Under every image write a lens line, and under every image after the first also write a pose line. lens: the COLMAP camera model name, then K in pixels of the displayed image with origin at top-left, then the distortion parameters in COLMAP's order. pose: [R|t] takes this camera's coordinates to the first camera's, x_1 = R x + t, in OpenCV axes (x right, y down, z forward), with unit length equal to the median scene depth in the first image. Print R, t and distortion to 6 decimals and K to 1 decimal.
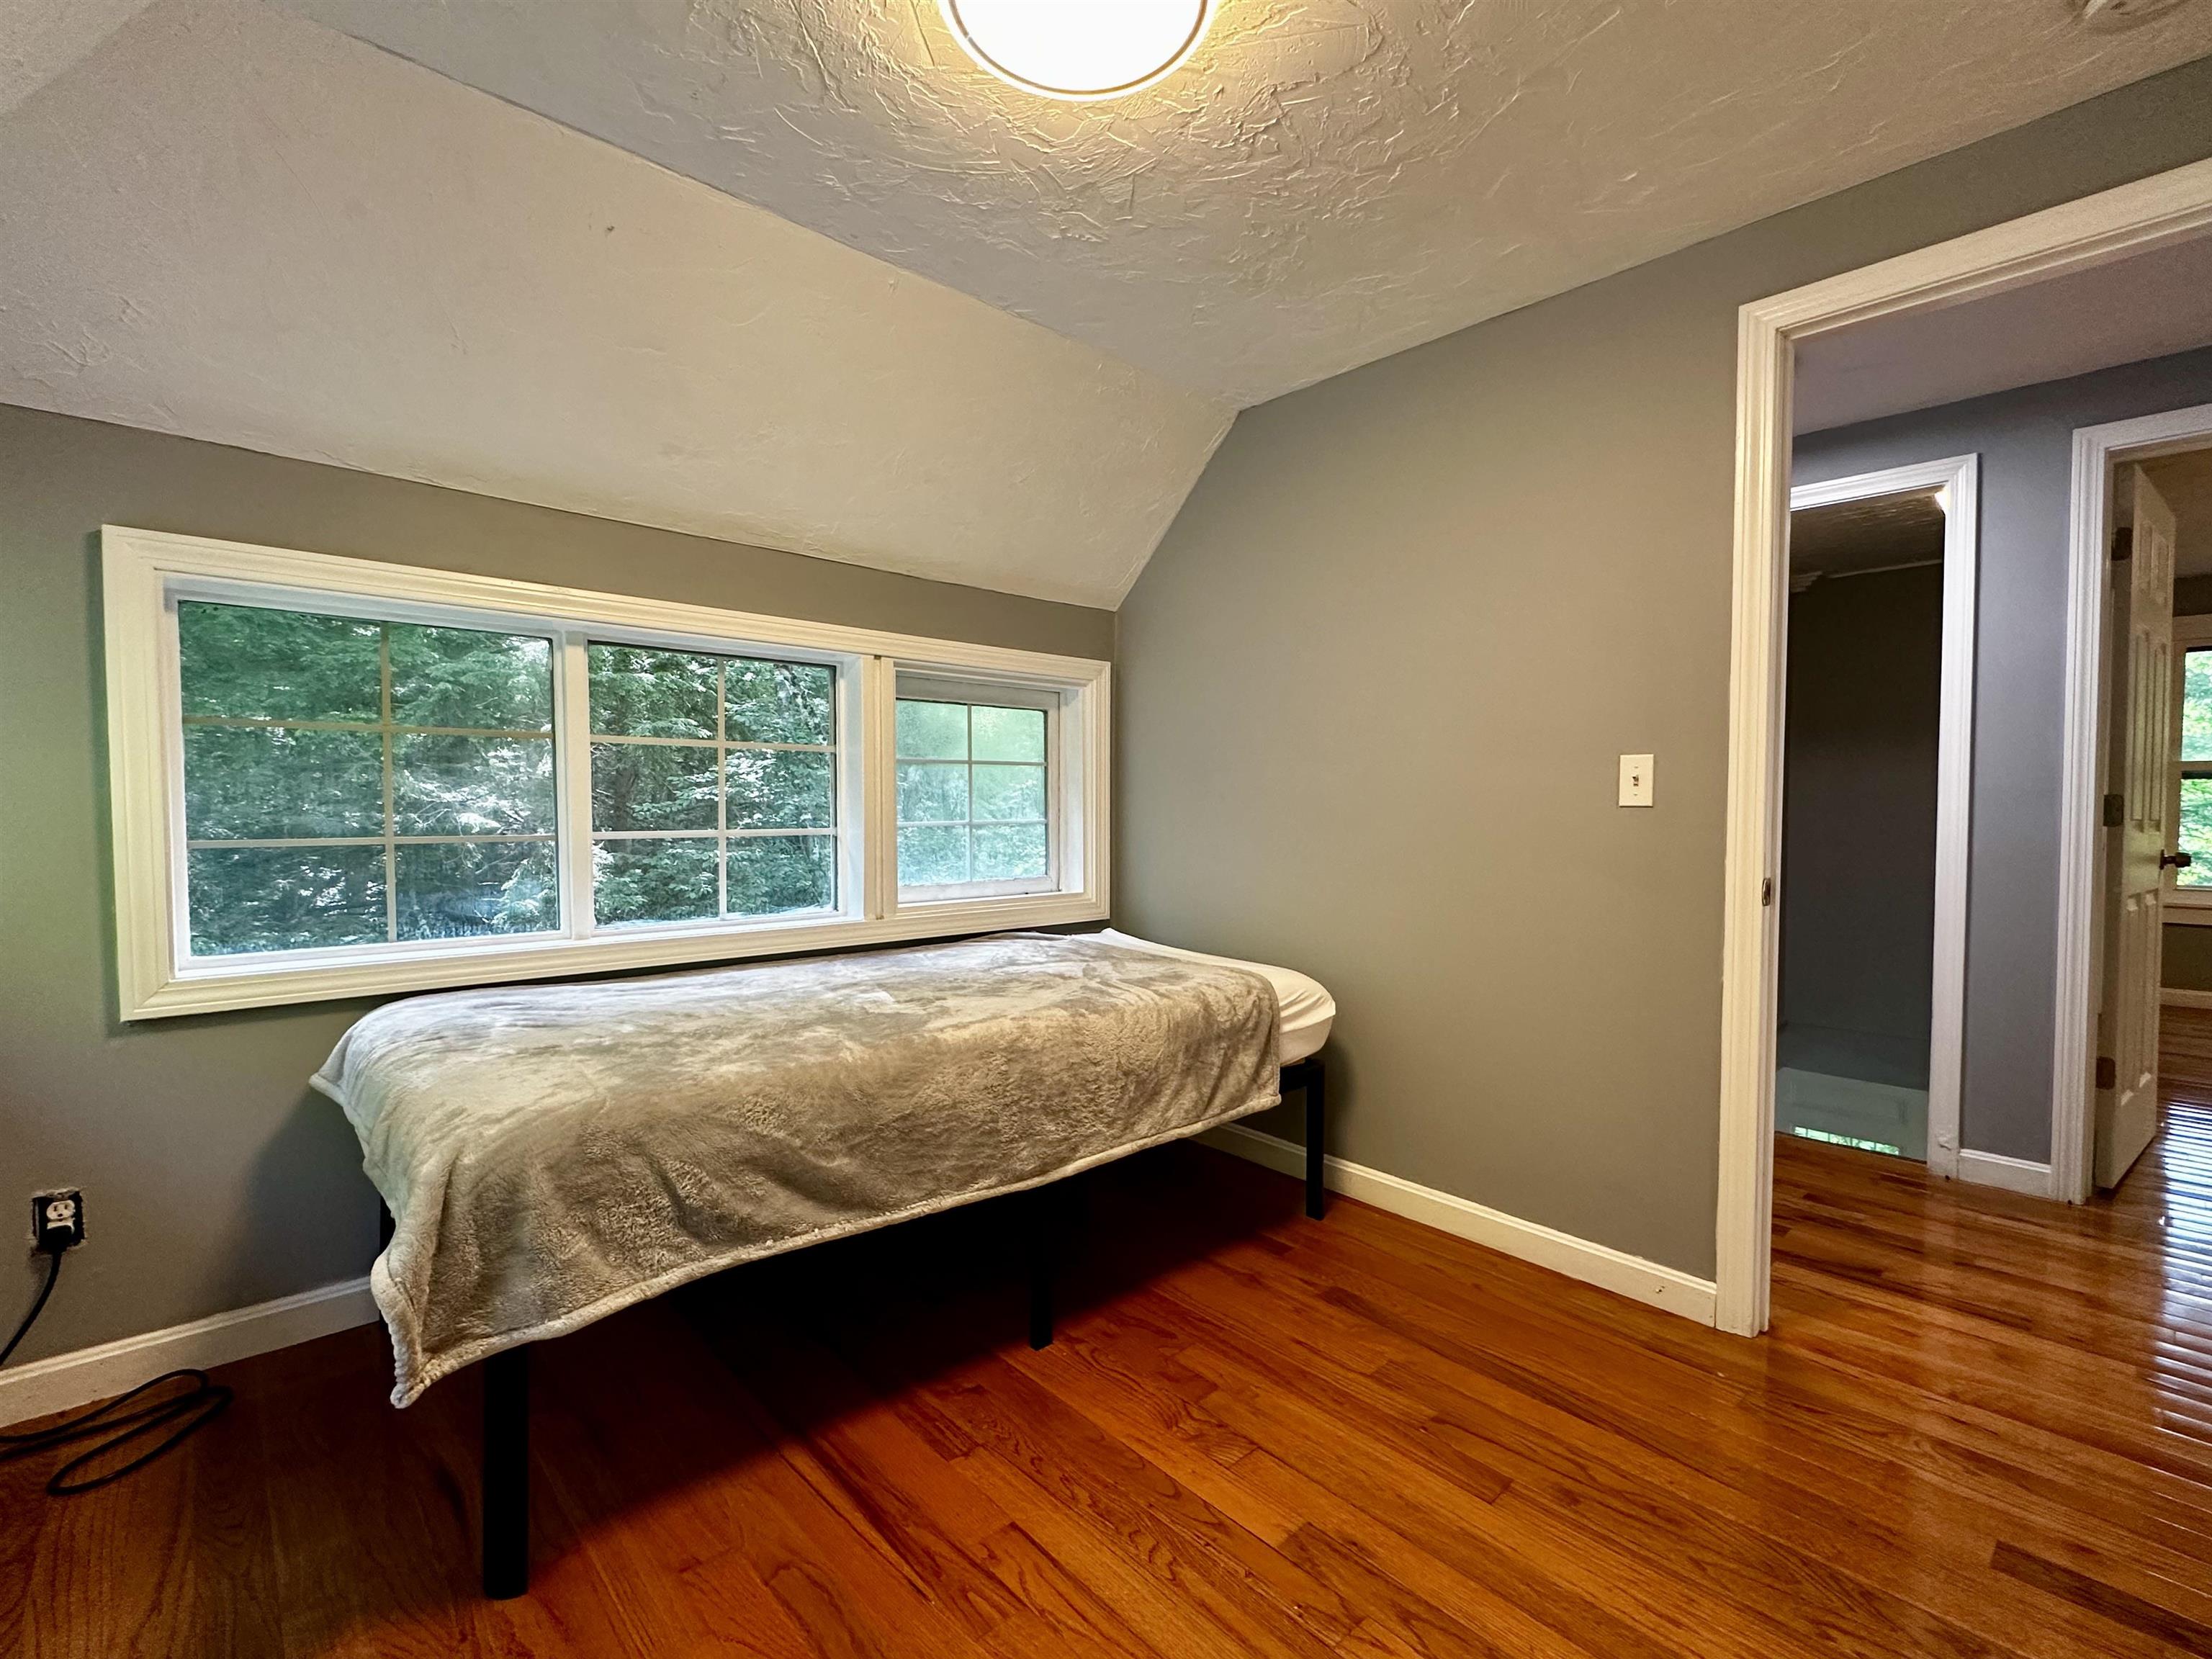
lens RADIAL K [[983.2, 0, 1106.0], [0, 983.2, 829.5], [0, 0, 1]] dist [-0.001840, -0.000276]
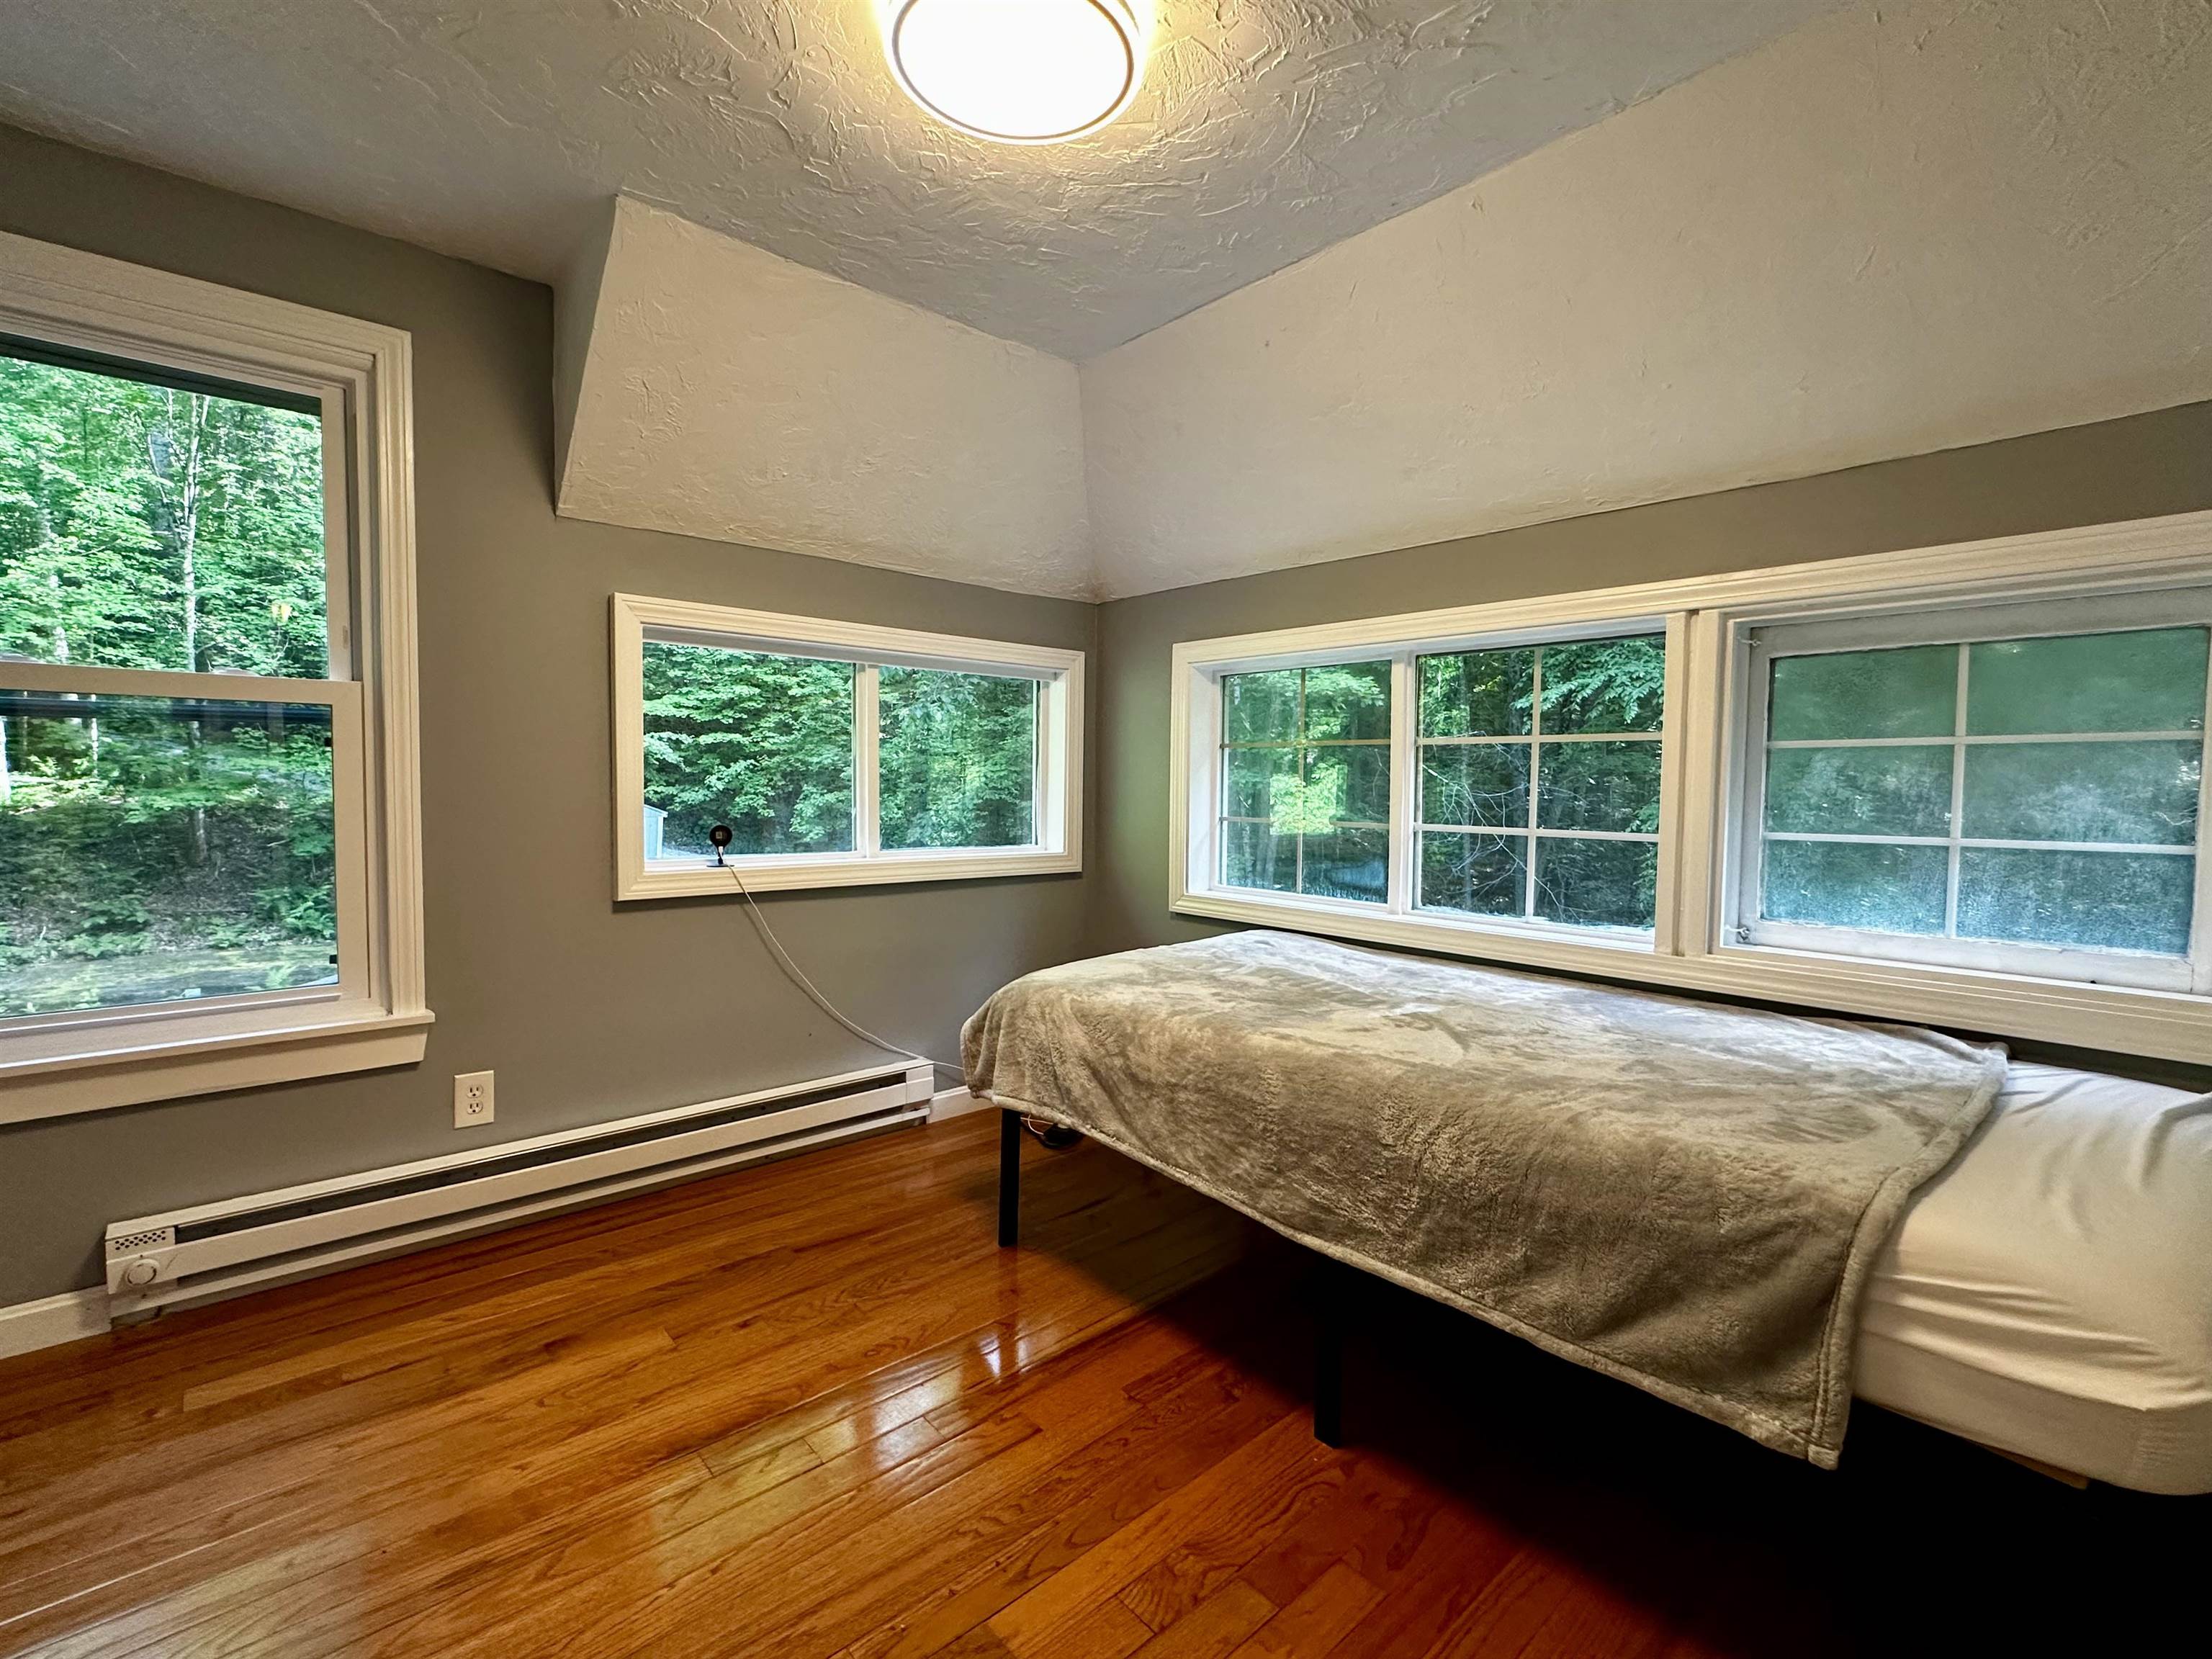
lens RADIAL K [[983.2, 0, 1106.0], [0, 983.2, 829.5], [0, 0, 1]] dist [-0.001840, -0.000276]
pose [[-0.017944, 0.044477, -0.998849, 0.716937], [-0.043056, 0.998049, 0.045215, -0.030268], [0.998912, 0.043818, -0.015994, 0.752267]]
